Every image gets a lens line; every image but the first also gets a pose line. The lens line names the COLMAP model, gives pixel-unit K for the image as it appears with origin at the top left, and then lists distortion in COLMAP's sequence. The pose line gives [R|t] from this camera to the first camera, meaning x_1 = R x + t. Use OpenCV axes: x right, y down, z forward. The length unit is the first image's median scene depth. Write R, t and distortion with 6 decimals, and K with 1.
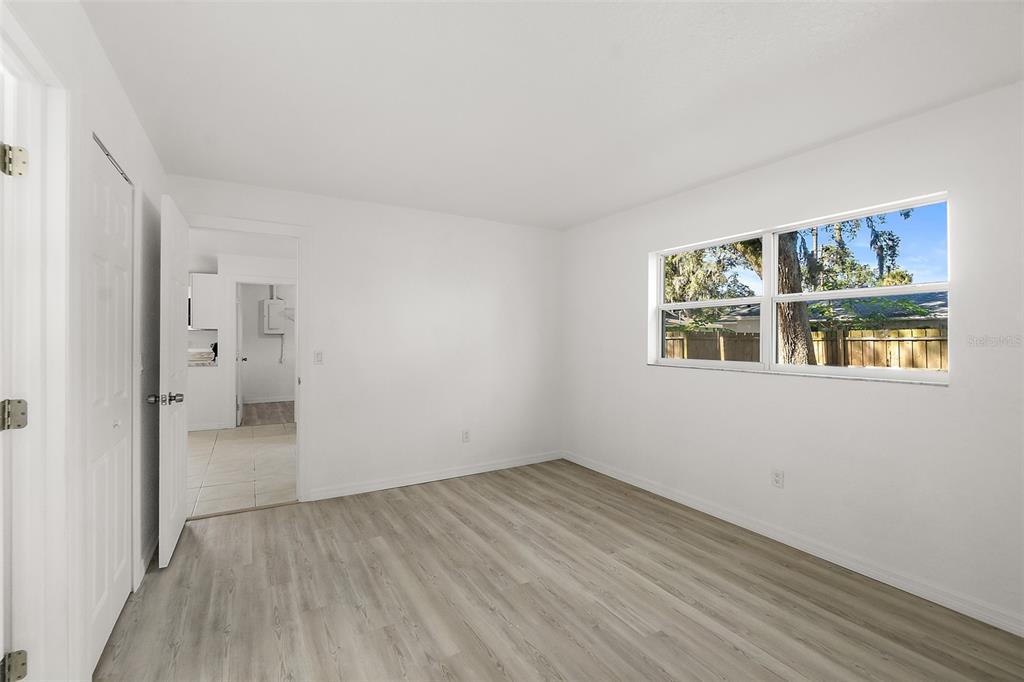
lens RADIAL K [[458.4, 0, 530.0], [0, 458.4, 335.1], [0, 0, 1]] dist [0.002507, 0.000486]
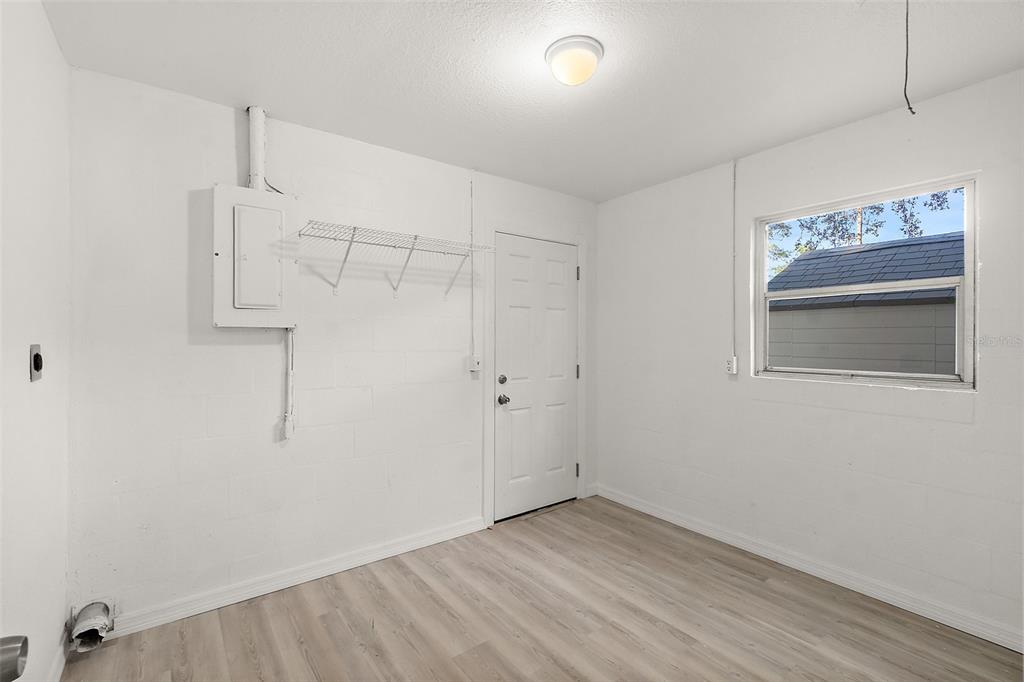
lens RADIAL K [[454.5, 0, 500.5], [0, 454.5, 336.3], [0, 0, 1]] dist [0.002027, 0.000330]
pose [[0.996541, 0.001241, 0.083095, -0.146944], [-0.001253, 0.999999, 0.000087, 0.000511], [-0.083095, -0.000191, 0.996542, 0.245030]]
